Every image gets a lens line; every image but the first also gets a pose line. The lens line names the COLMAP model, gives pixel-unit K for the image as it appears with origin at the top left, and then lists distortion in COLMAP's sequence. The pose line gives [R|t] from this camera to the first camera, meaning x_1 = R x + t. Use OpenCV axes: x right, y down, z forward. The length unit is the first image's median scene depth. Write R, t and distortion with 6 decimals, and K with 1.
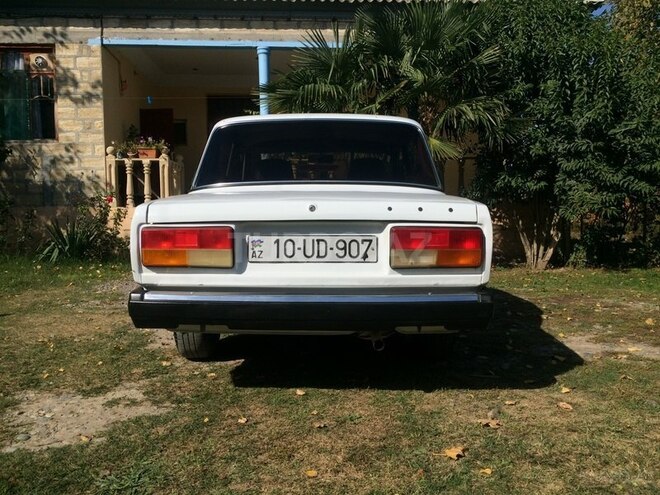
lens RADIAL K [[561.5, 0, 327.5], [0, 561.5, 248.5], [0, 0, 1]] dist [0.096129, -0.118952]
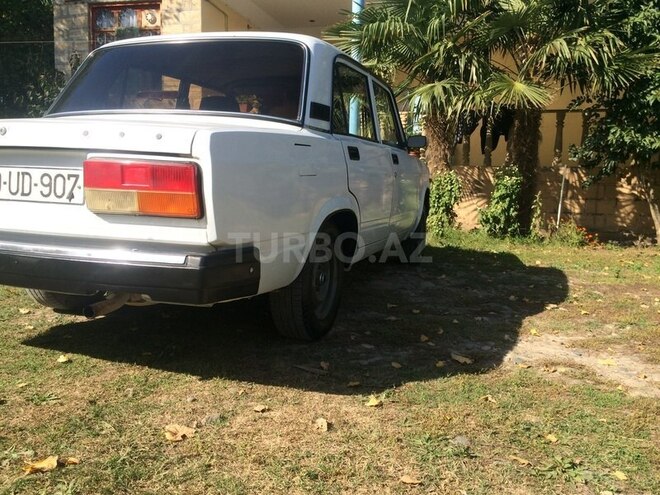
lens RADIAL K [[561.5, 0, 327.5], [0, 561.5, 248.5], [0, 0, 1]] dist [0.096129, -0.118952]
pose [[0.947446, 0.072780, -0.311529, 0.648386], [-0.053897, 0.996173, 0.068812, 0.012430], [0.315344, -0.048405, 0.947742, 0.367035]]
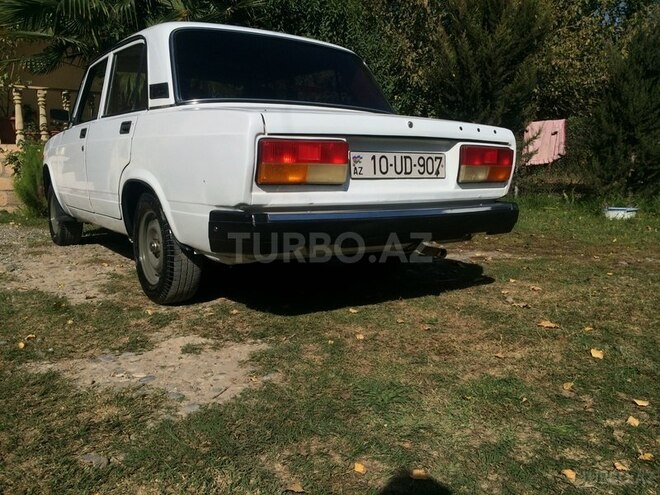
lens RADIAL K [[563.1, 0, 327.6], [0, 563.1, 251.4], [0, 0, 1]] dist [0.088100, -0.113989]
pose [[0.813518, -0.077552, 0.576346, -0.746144], [0.027608, 0.995101, 0.094929, 0.055444], [-0.580884, -0.061315, 0.811674, 0.227878]]
